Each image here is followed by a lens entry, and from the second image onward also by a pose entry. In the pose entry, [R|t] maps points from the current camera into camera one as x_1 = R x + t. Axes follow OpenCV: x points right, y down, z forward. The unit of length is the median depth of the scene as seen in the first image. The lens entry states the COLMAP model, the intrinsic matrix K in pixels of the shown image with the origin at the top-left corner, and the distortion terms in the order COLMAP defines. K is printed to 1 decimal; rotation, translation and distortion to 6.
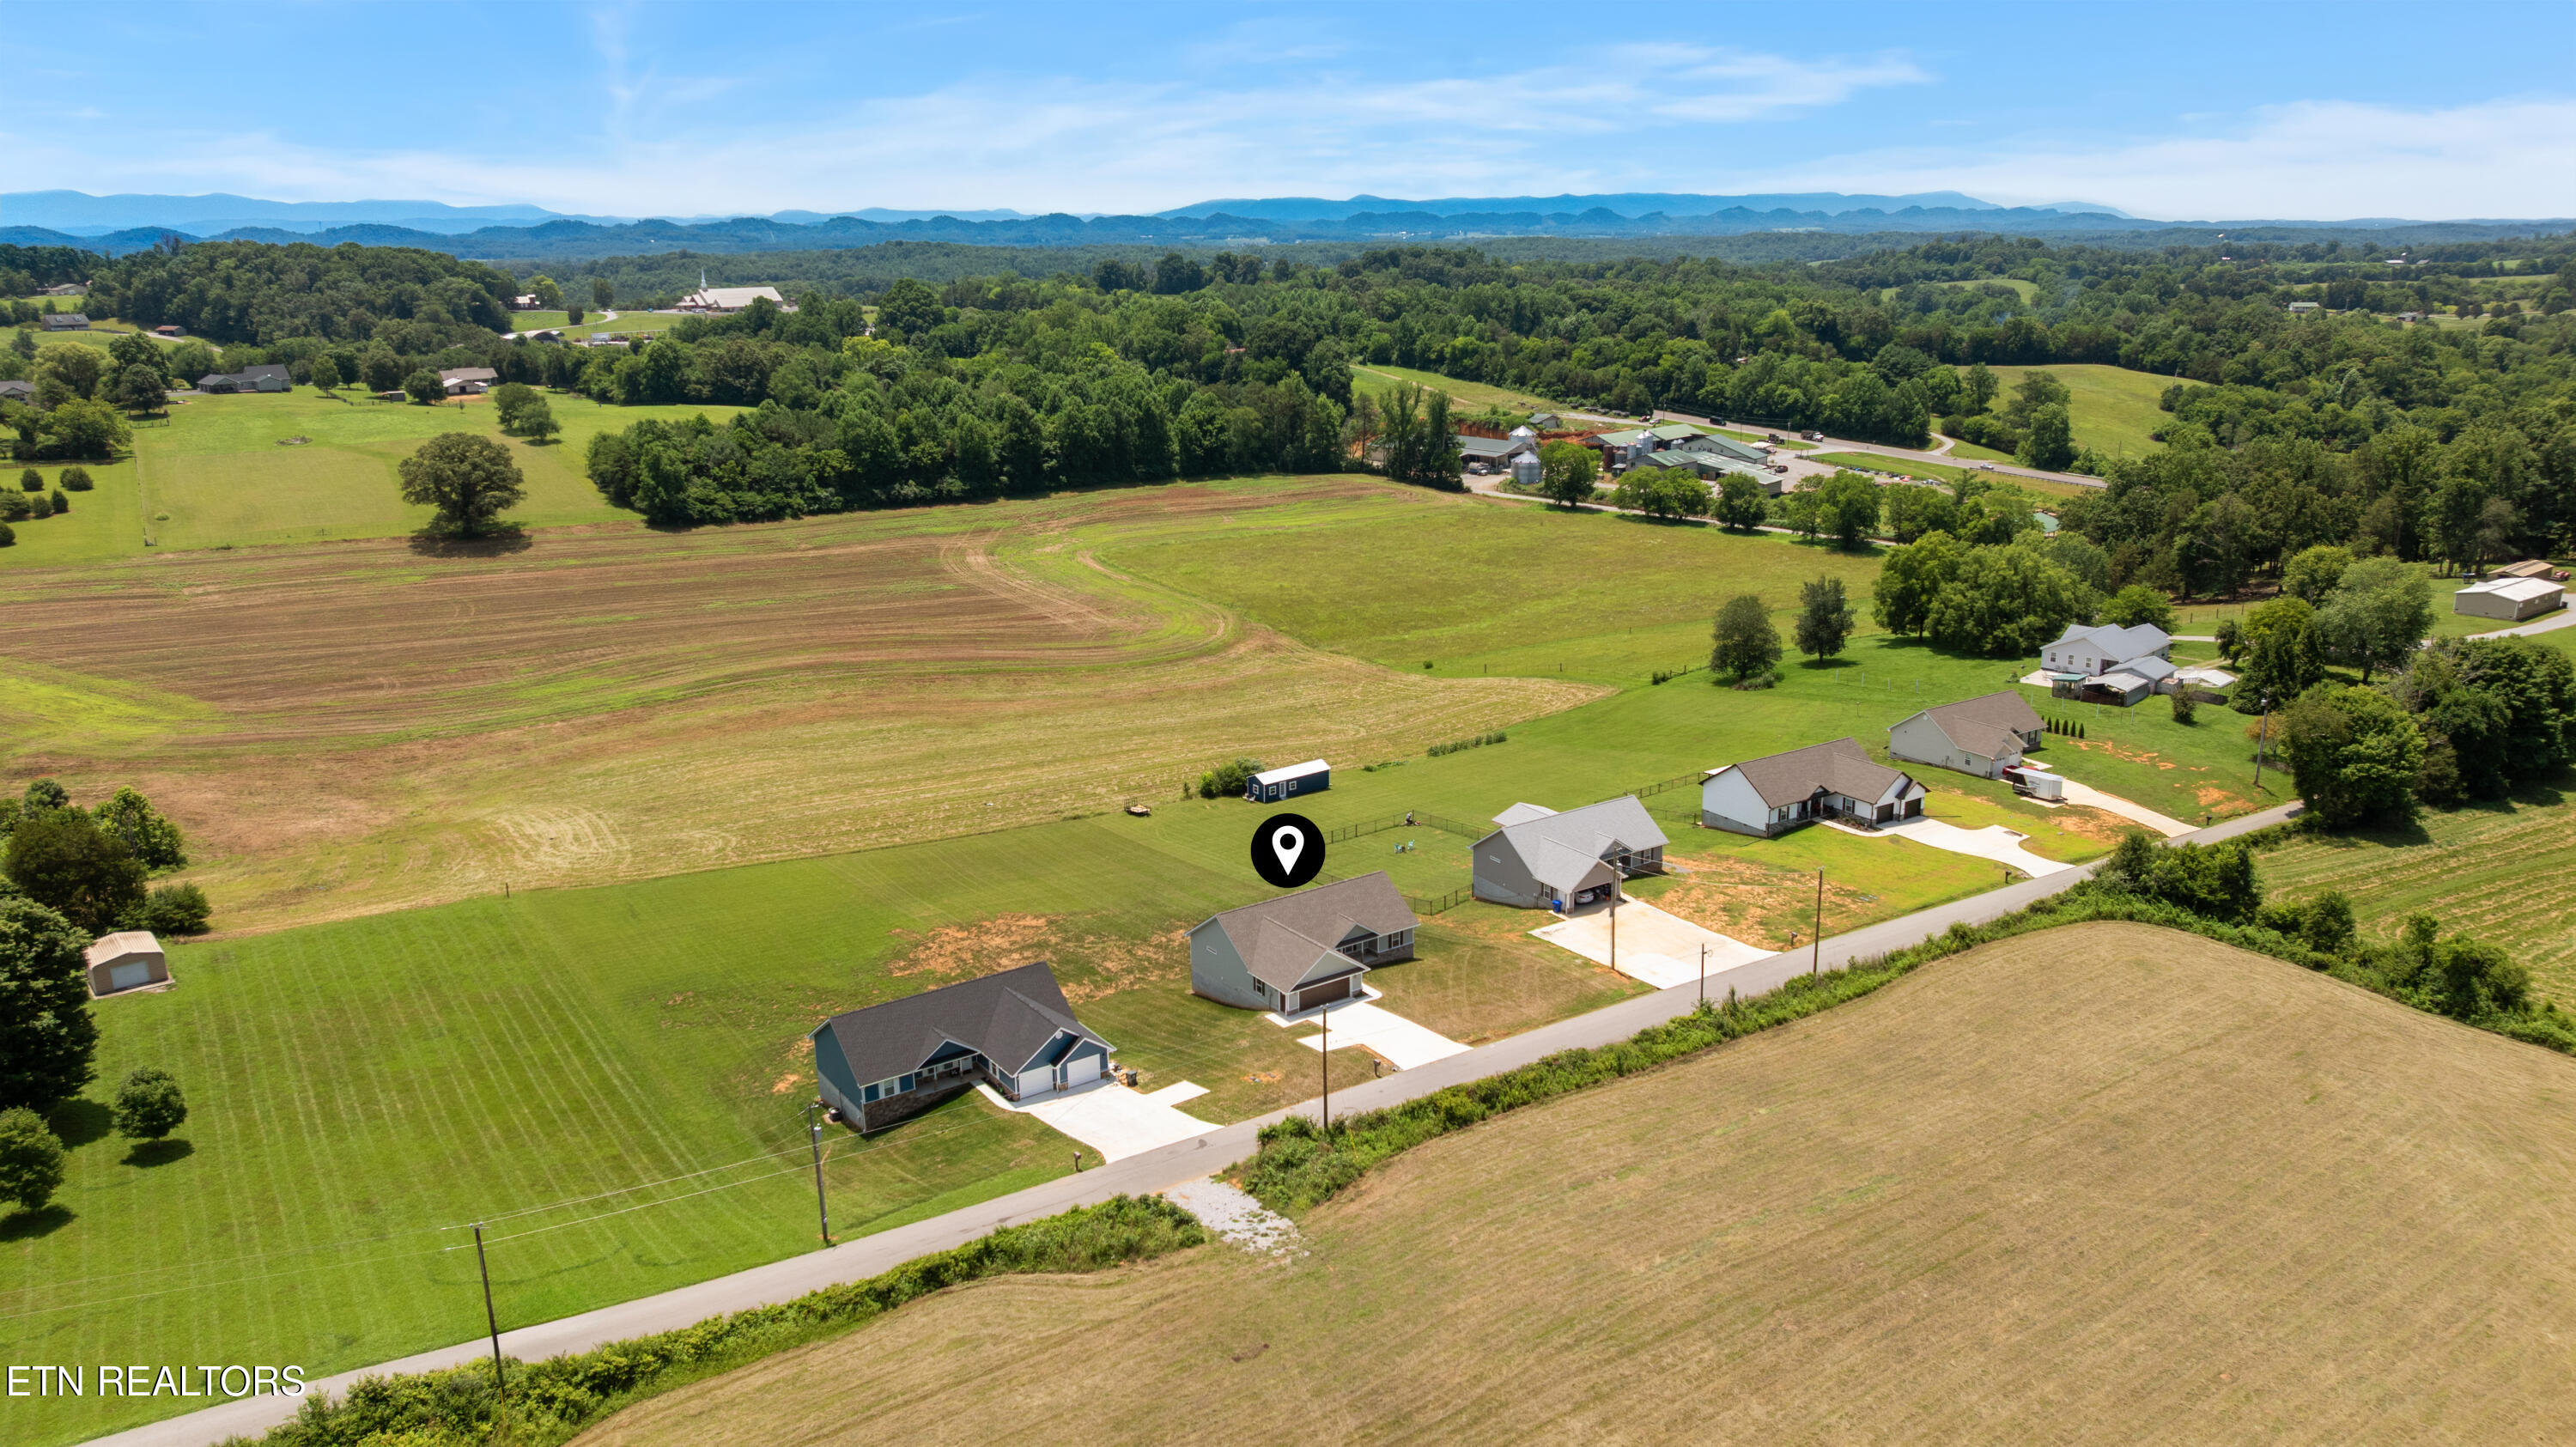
lens RADIAL K [[1811.4, 0, 1288.0], [0, 1811.4, 723.5], [0, 0, 1]] dist [-0.015827, -0.004161]
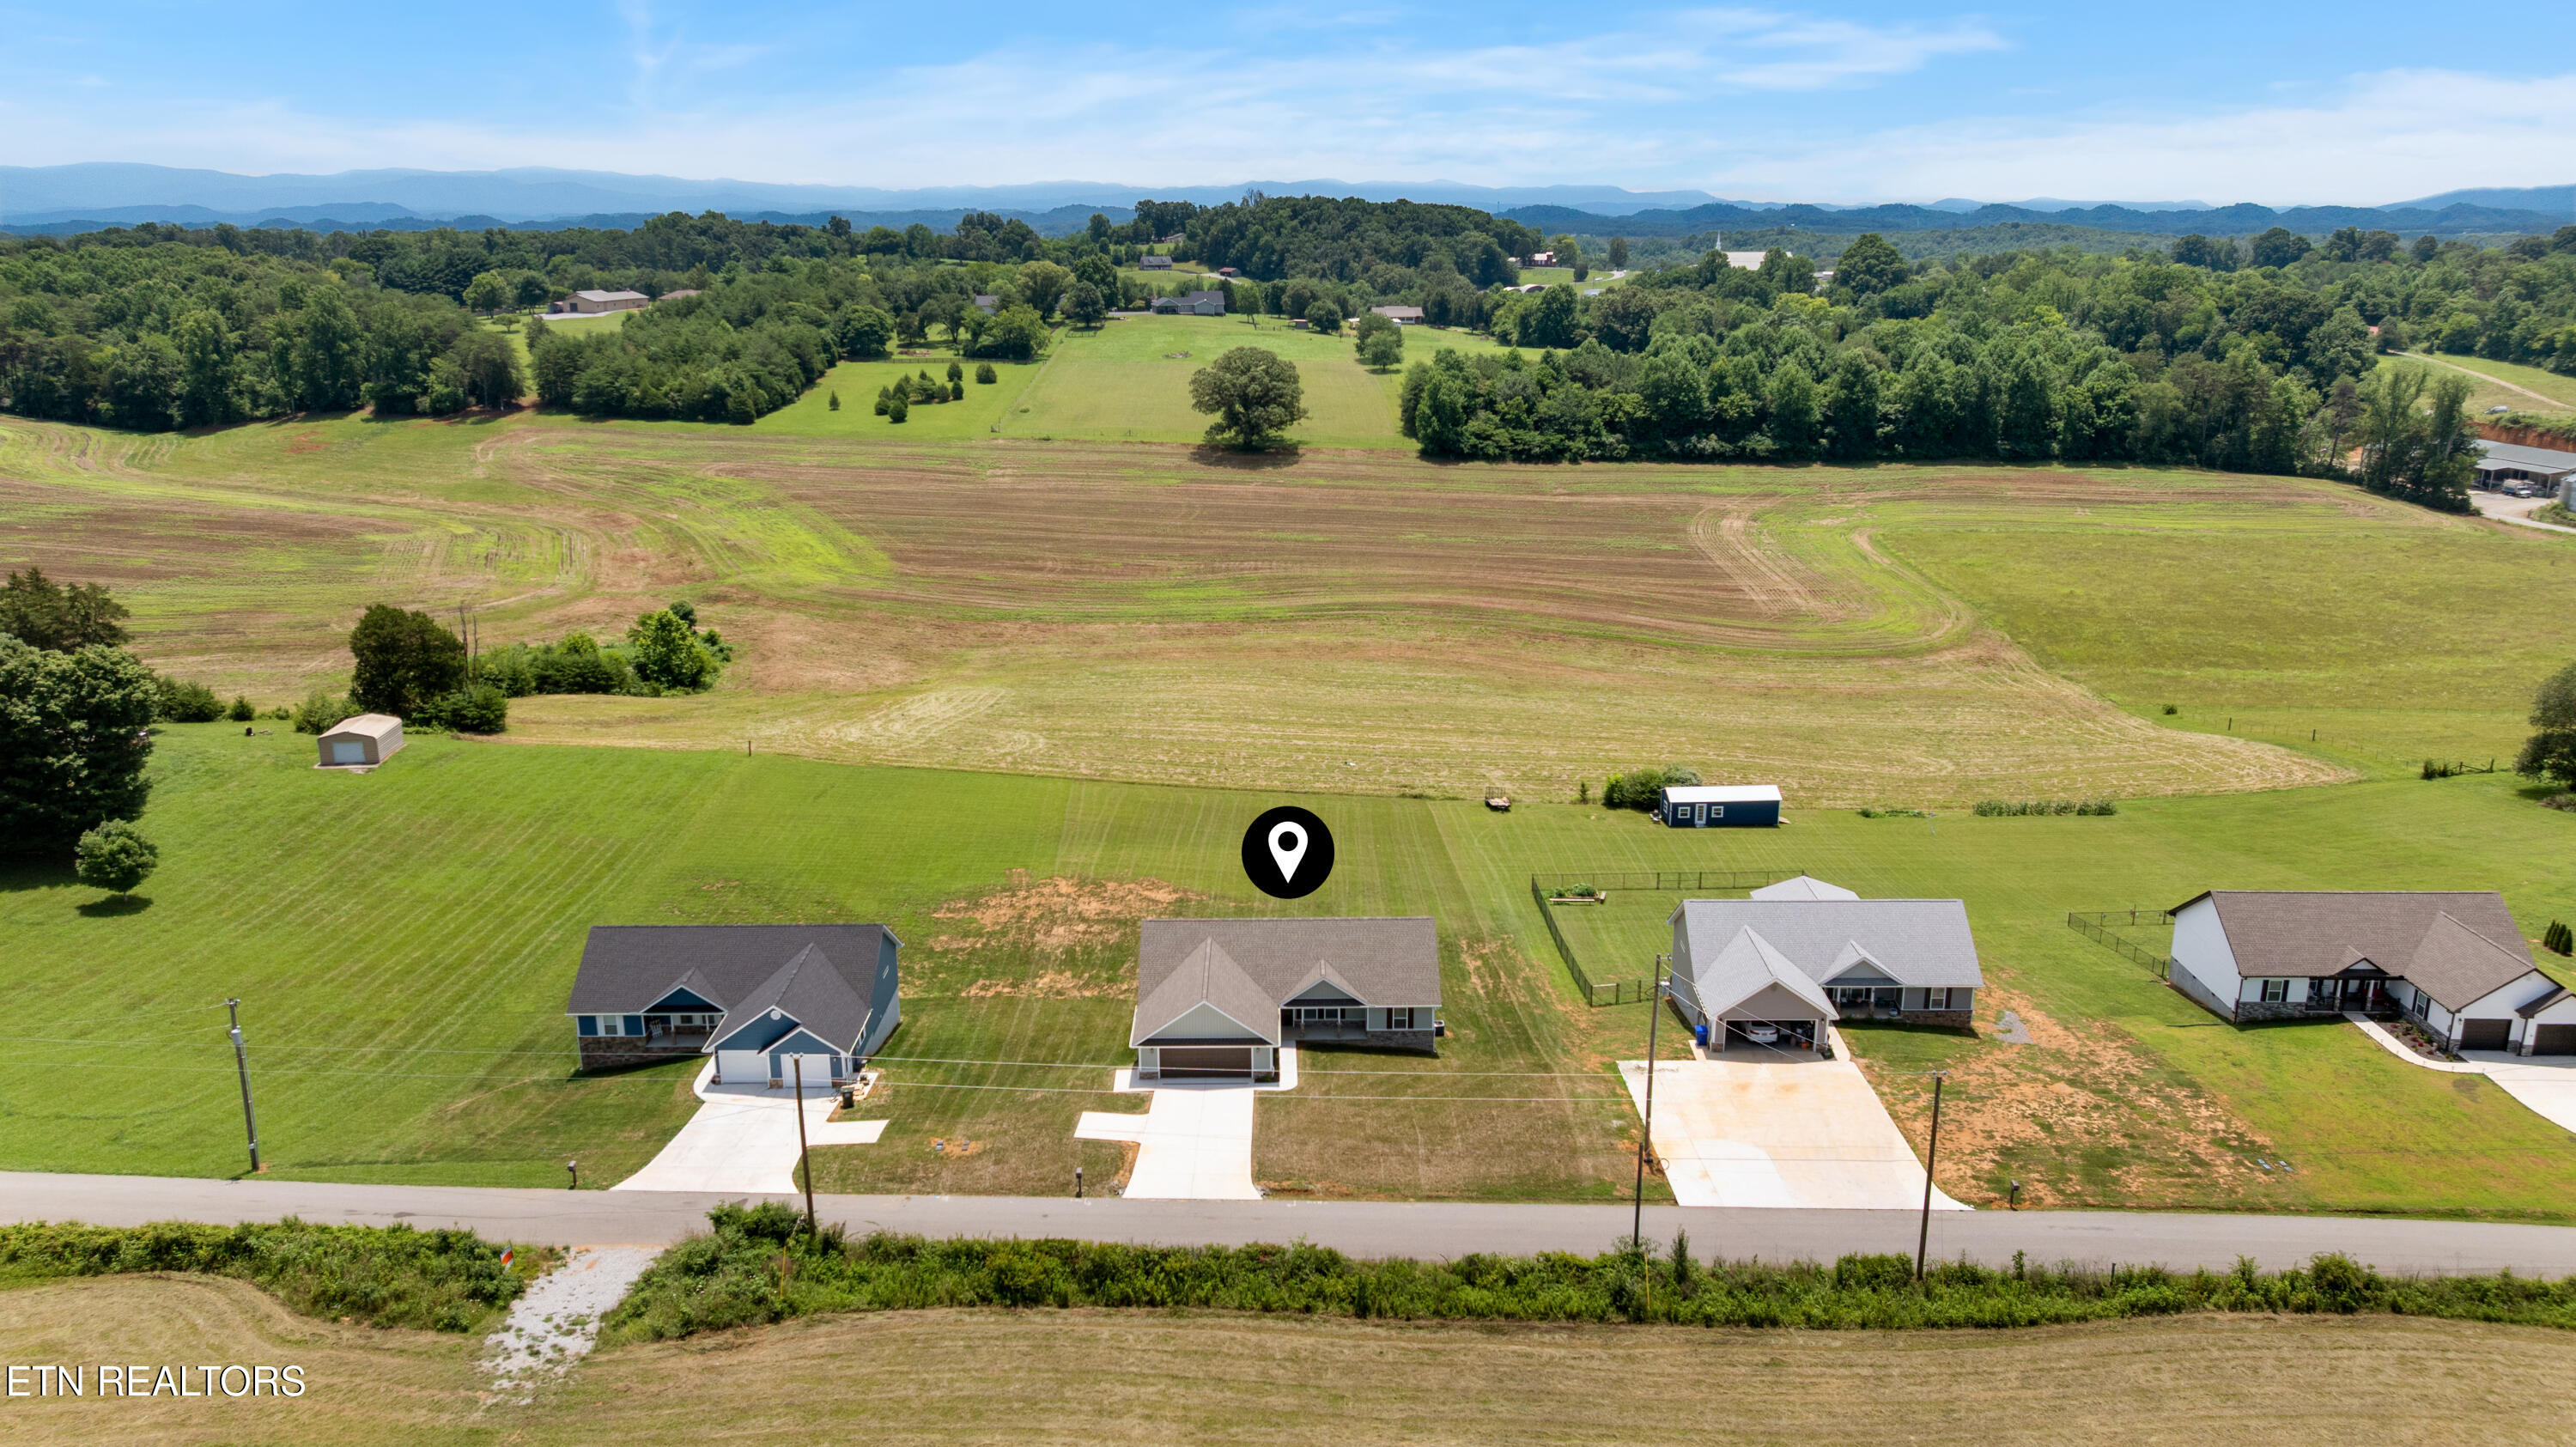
lens RADIAL K [[1811.4, 0, 1288.0], [0, 1811.4, 723.5], [0, 0, 1]] dist [-0.015827, -0.004161]
pose [[0.824423, 0.160008, -0.542885, 0.136962], [-0.156893, 0.986223, 0.052420, -0.006940], [0.543794, 0.041959, 0.838169, 0.146150]]
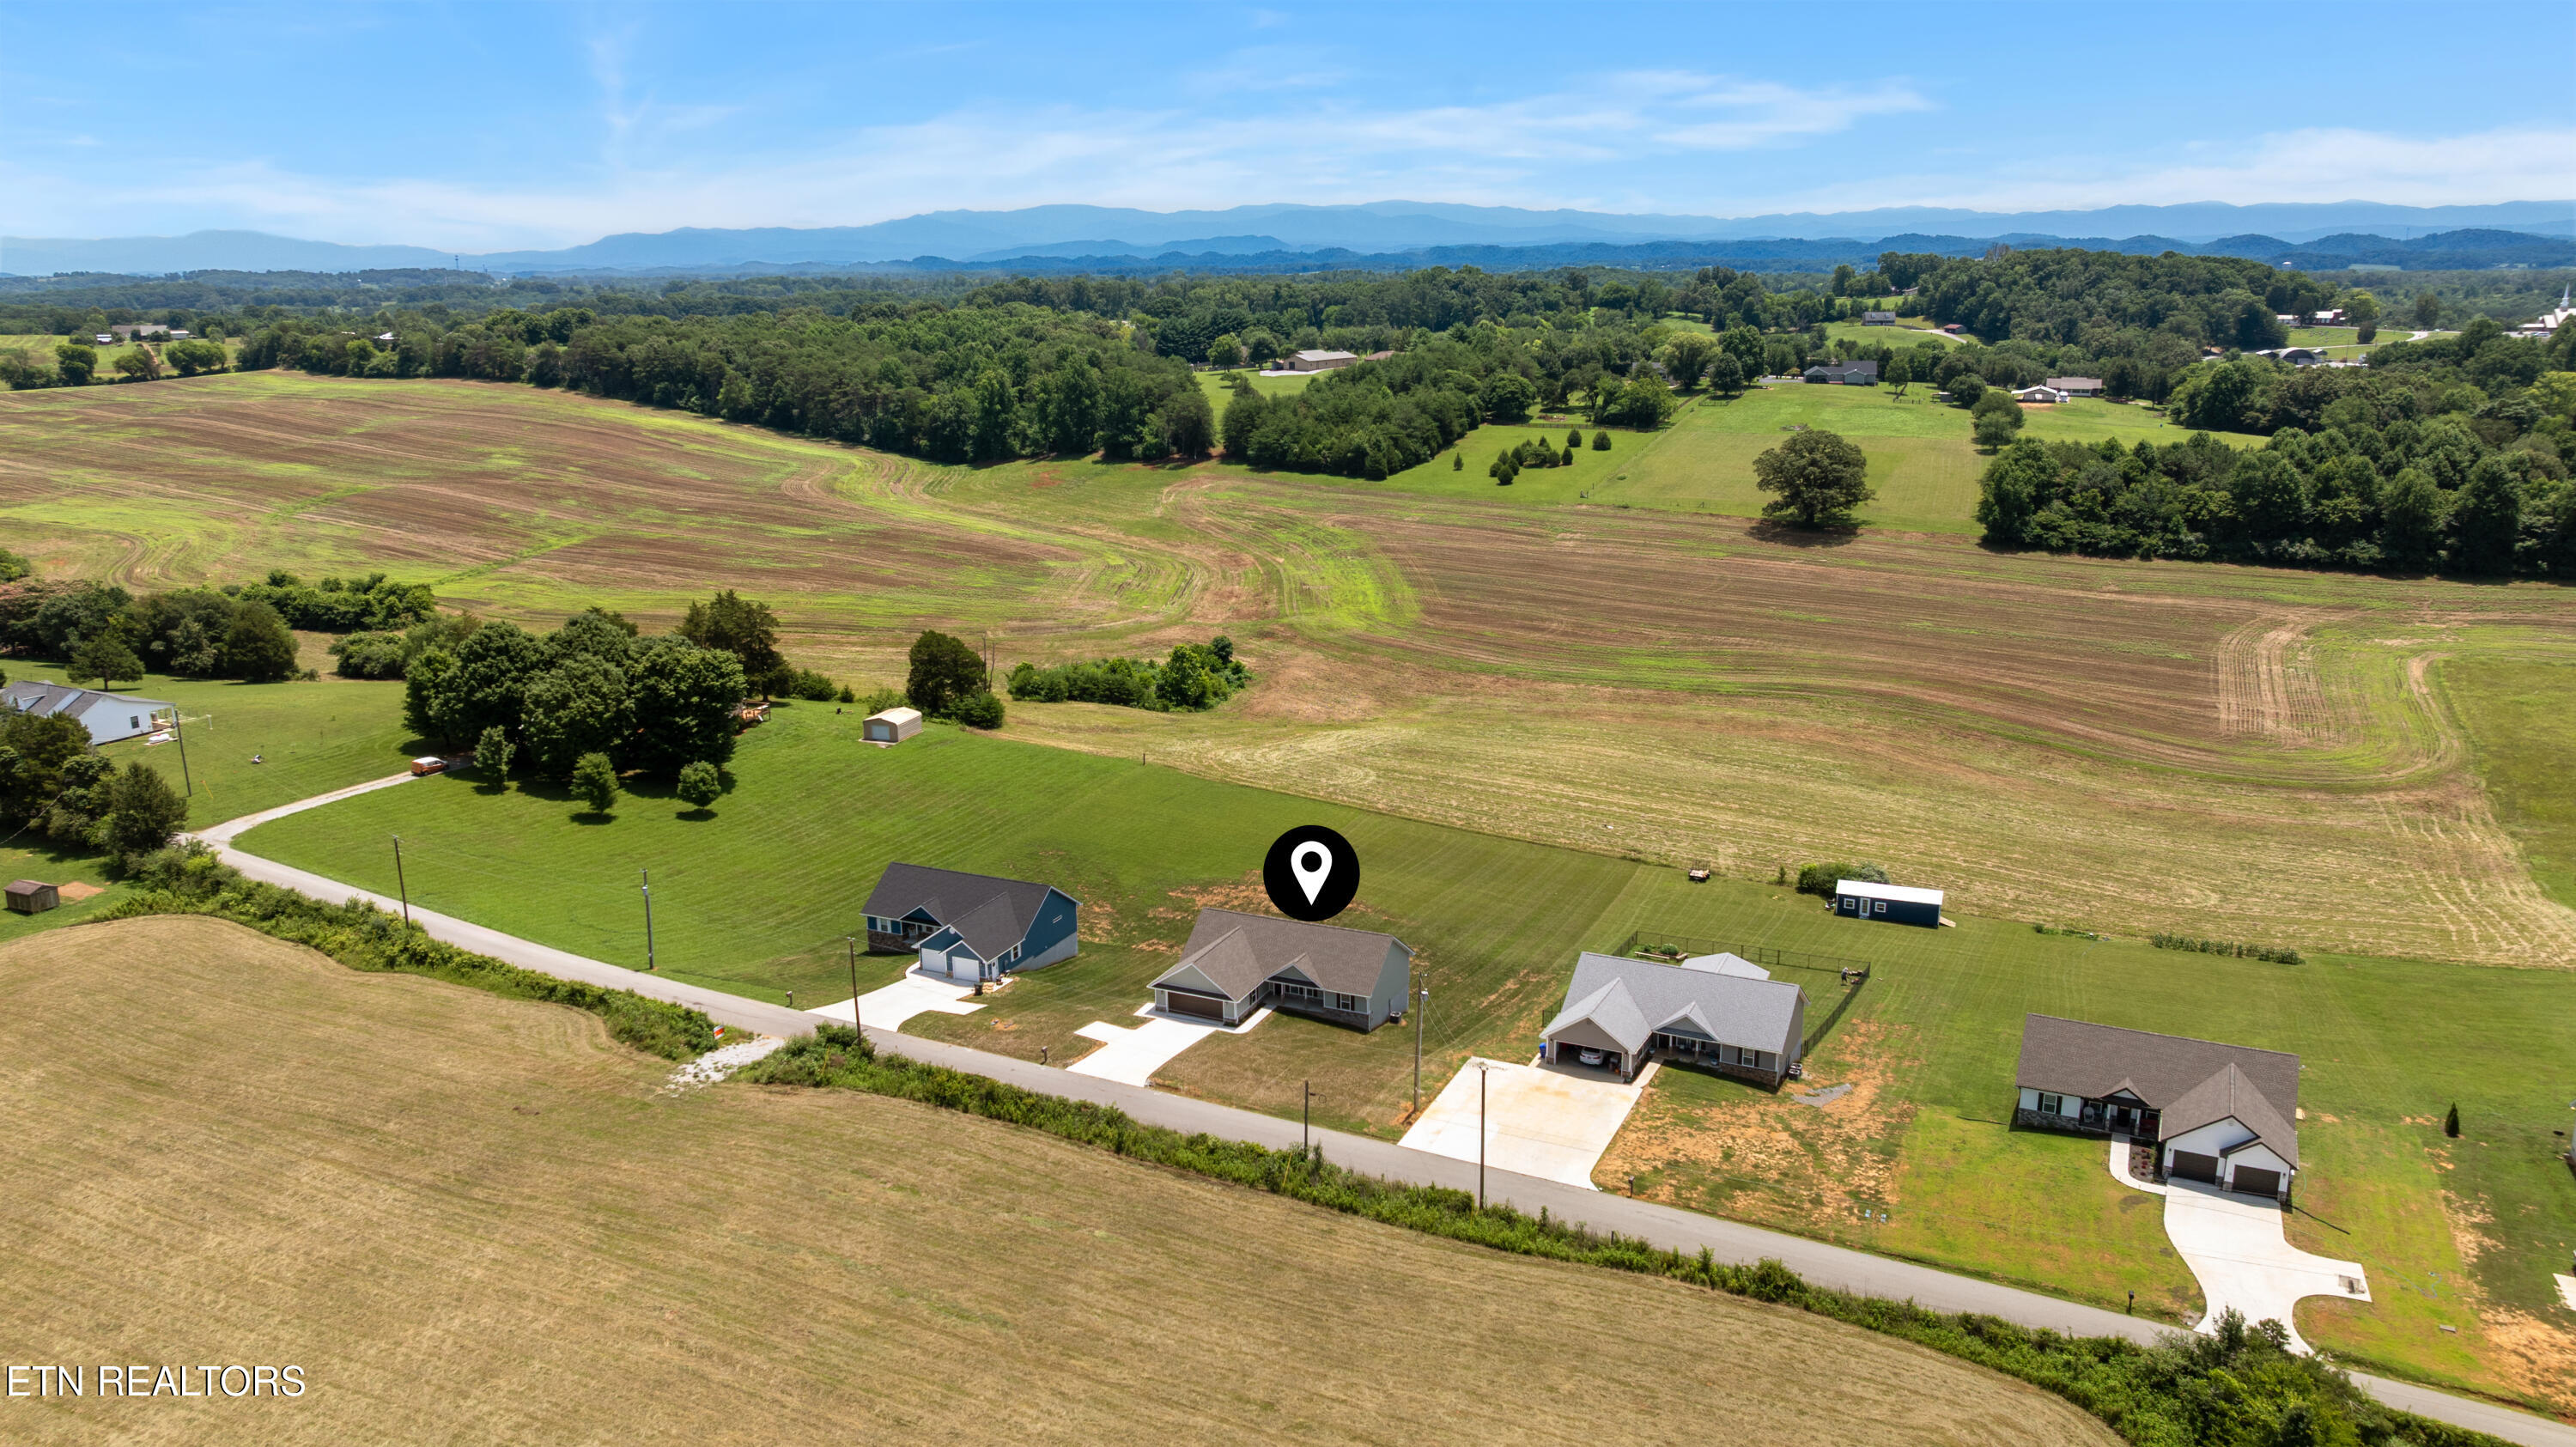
lens RADIAL K [[1811.4, 0, 1288.0], [0, 1811.4, 723.5], [0, 0, 1]] dist [-0.015827, -0.004161]
pose [[0.505846, 0.221460, -0.833712, 0.292470], [-0.224085, 0.967040, 0.120915, -0.047356], [0.833010, 0.125658, 0.538799, 0.161625]]
